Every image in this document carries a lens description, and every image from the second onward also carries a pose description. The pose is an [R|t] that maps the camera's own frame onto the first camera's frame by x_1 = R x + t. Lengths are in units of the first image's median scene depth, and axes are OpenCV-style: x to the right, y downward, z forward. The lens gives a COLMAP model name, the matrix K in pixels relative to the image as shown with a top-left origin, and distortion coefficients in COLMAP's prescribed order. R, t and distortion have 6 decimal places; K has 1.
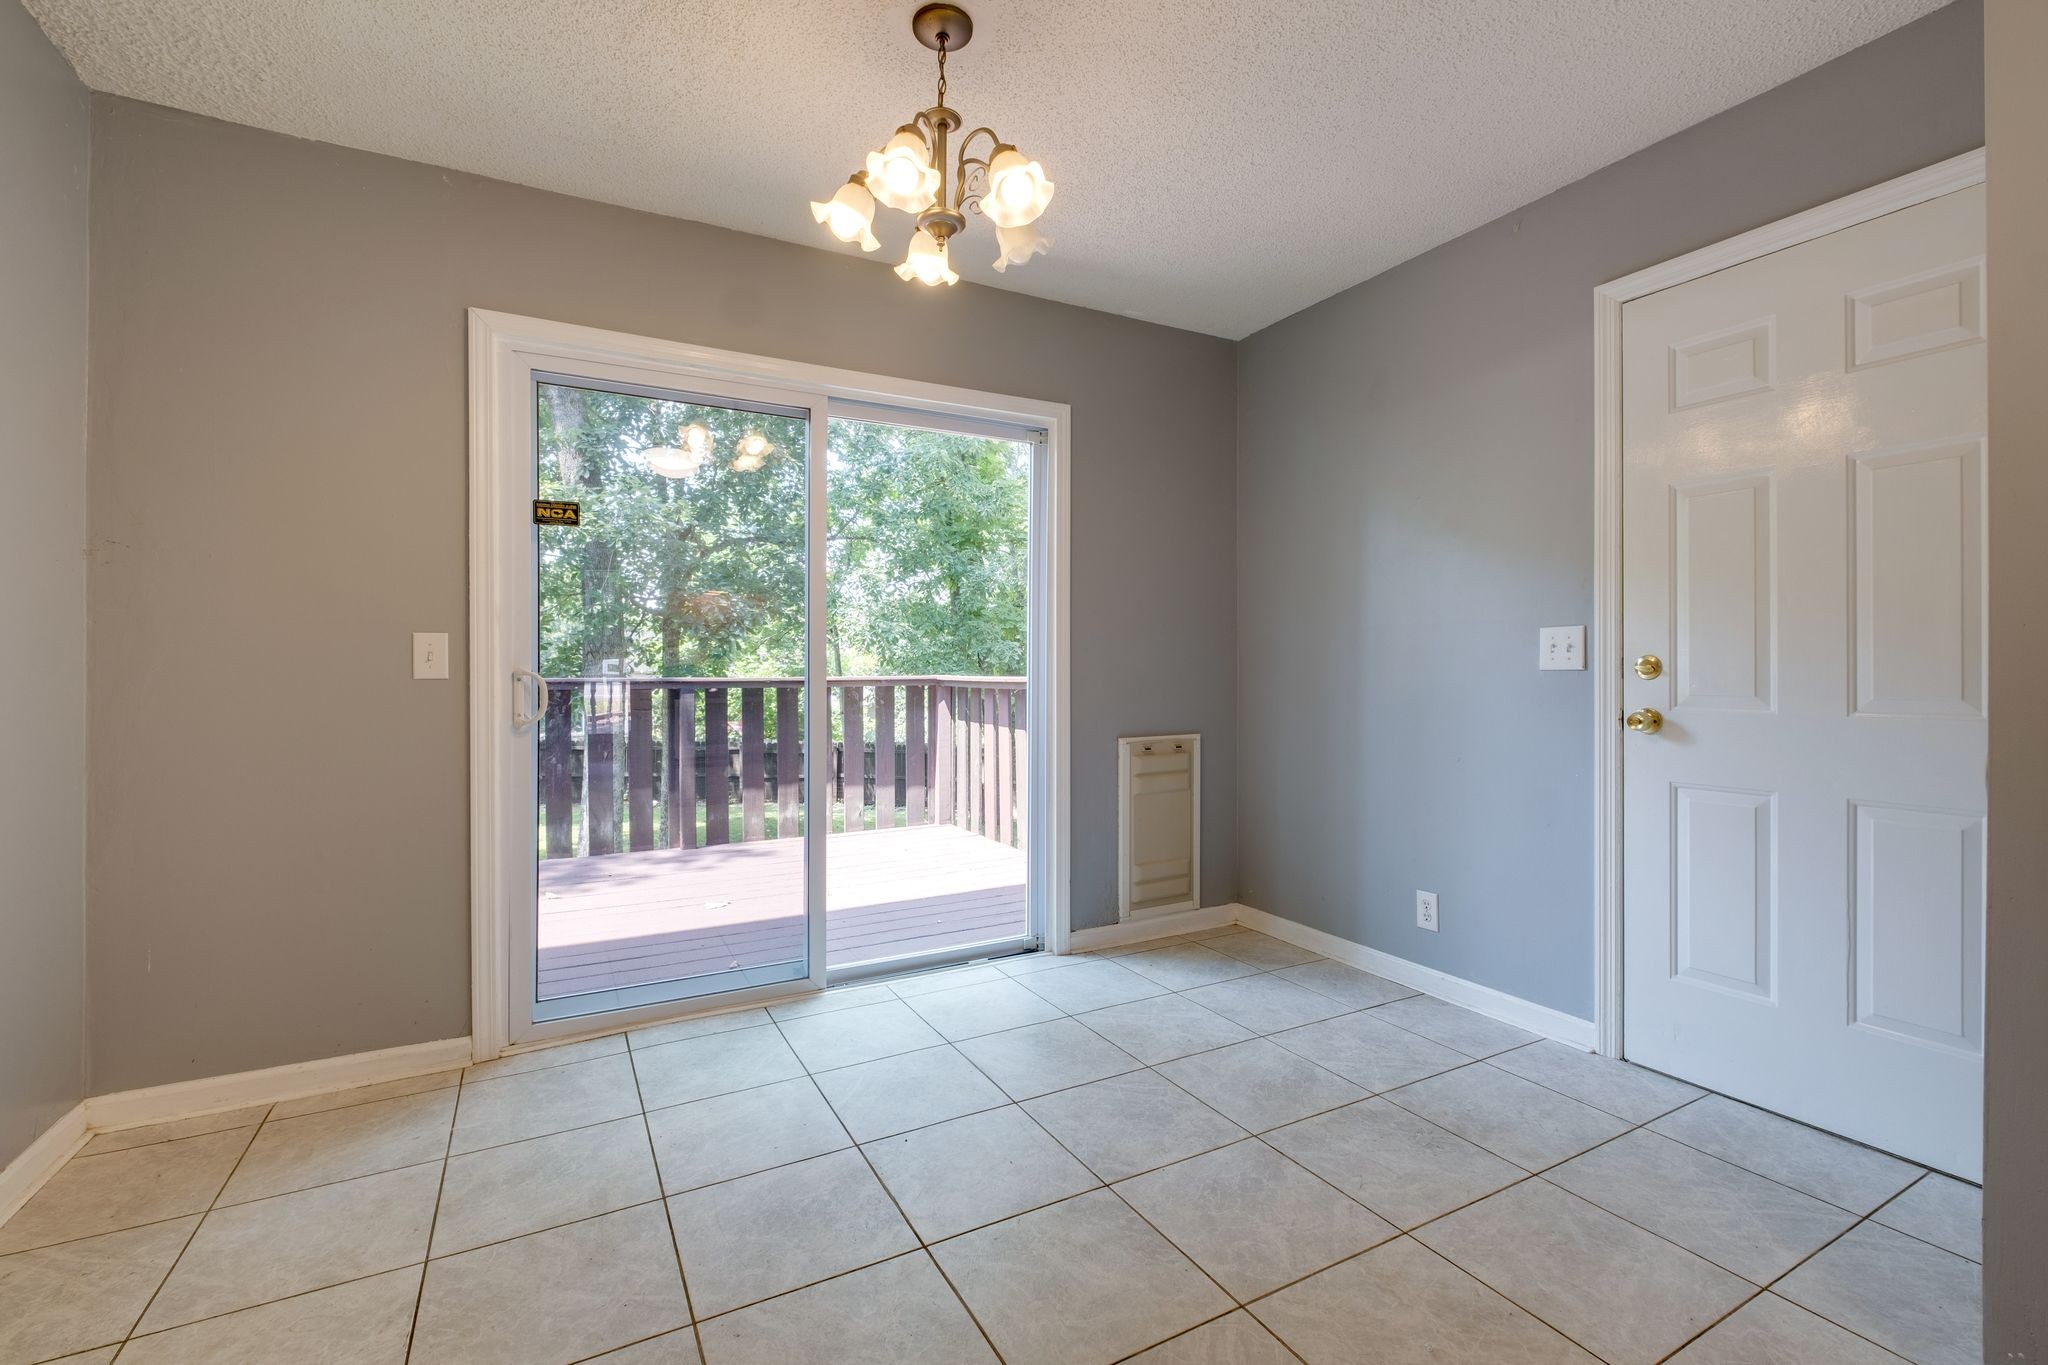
lens RADIAL K [[898.0, 0, 1028.4], [0, 898.0, 672.9], [0, 0, 1]] dist [-0.003102, -0.001011]
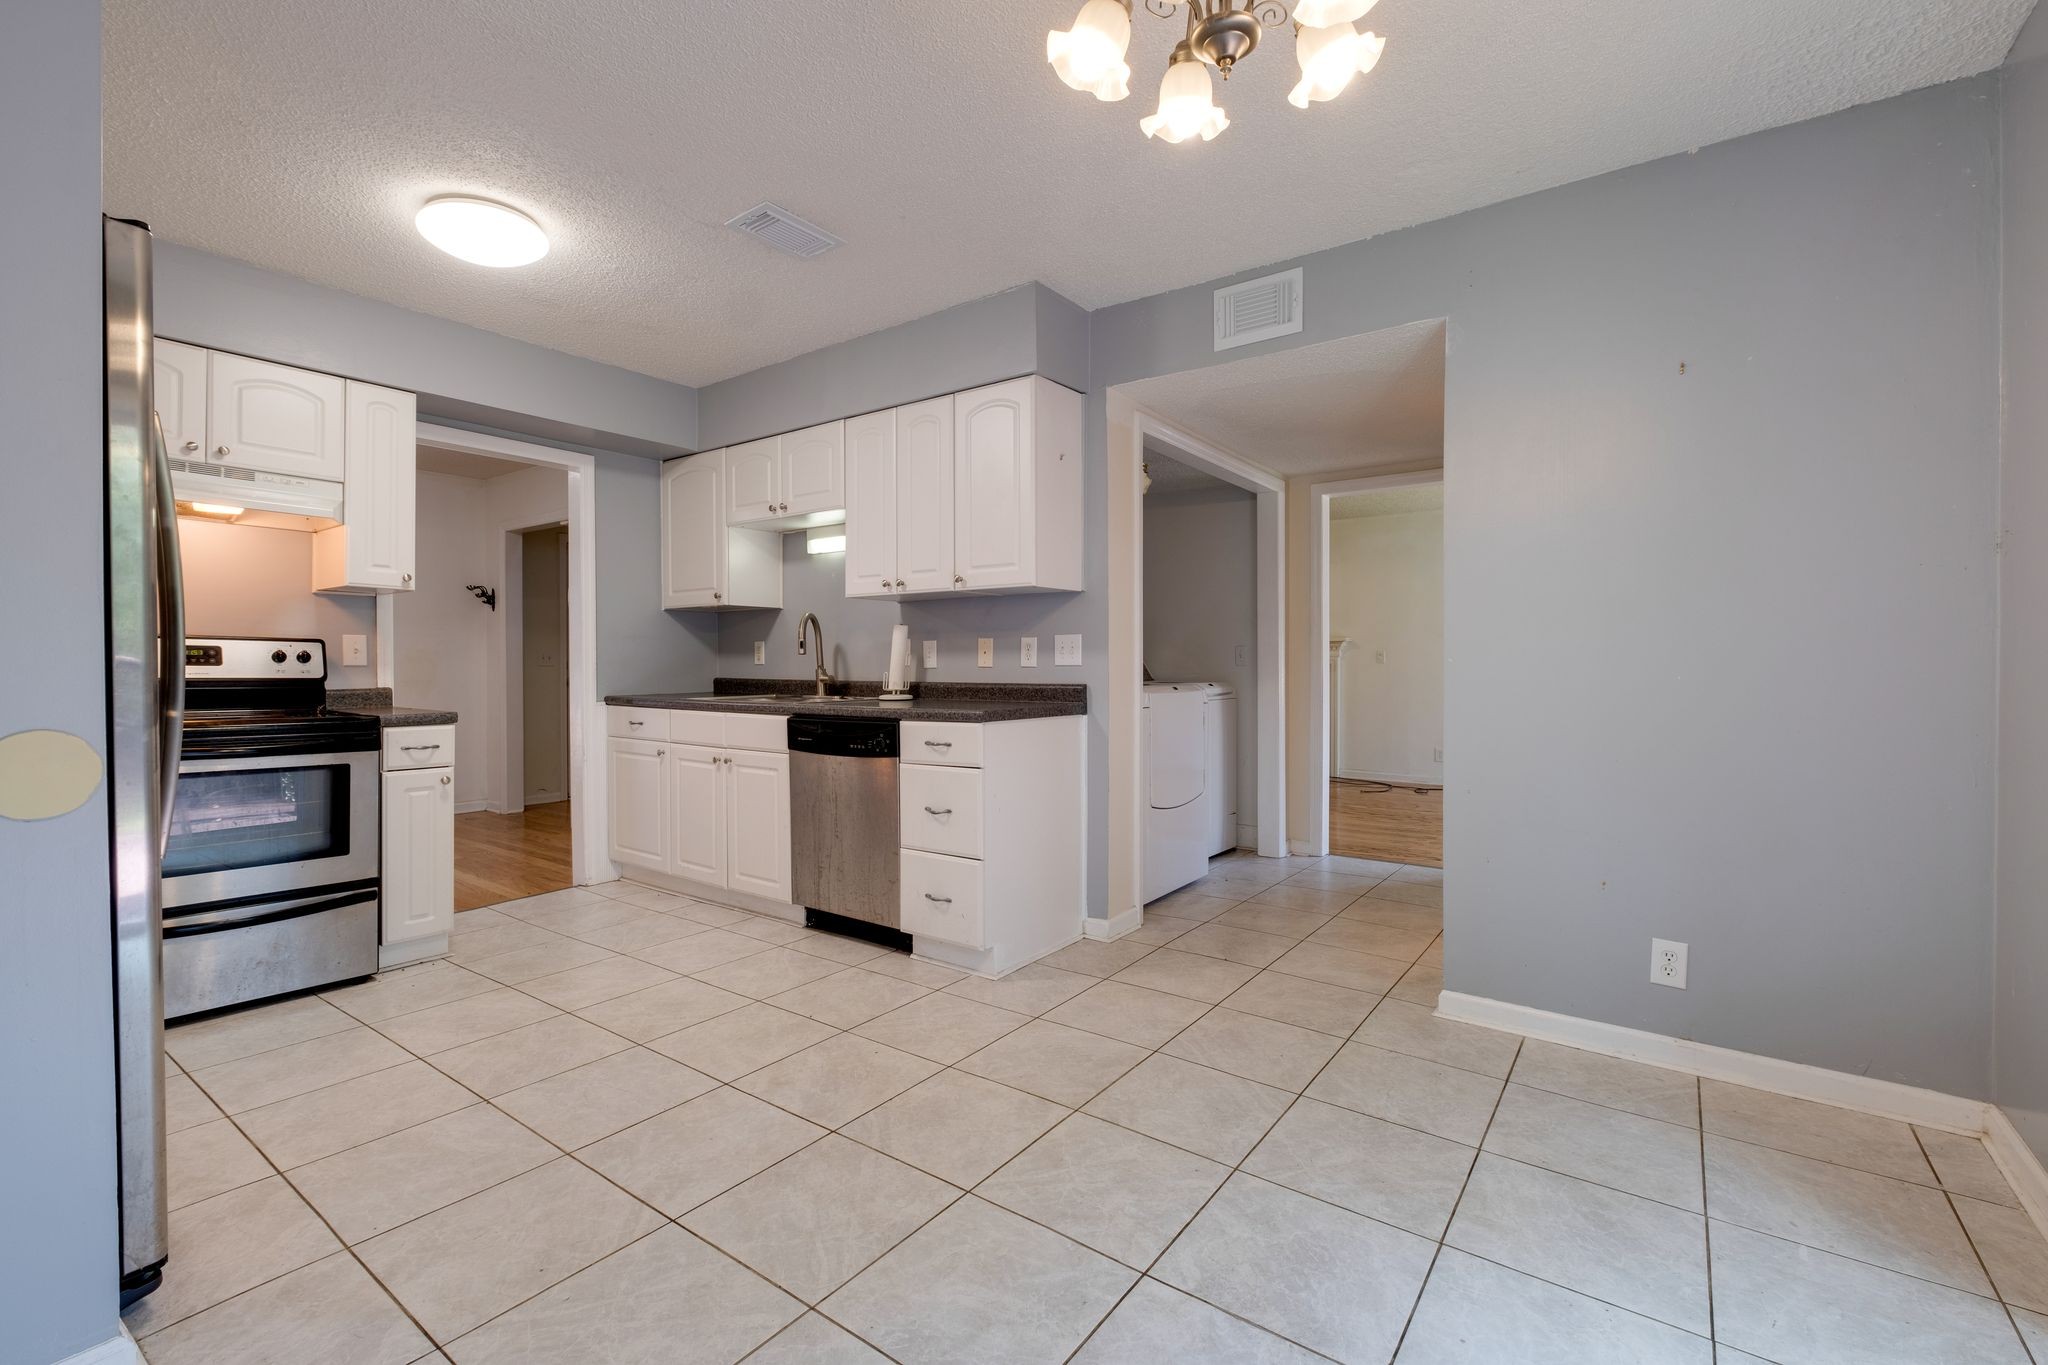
lens RADIAL K [[898.0, 0, 1028.4], [0, 898.0, 672.9], [0, 0, 1]] dist [-0.003102, -0.001011]
pose [[-0.906312, 0.005318, -0.422577, 0.413210], [0.002182, 0.999966, 0.007905, -0.007158], [0.422604, 0.006242, -0.906293, 1.889364]]
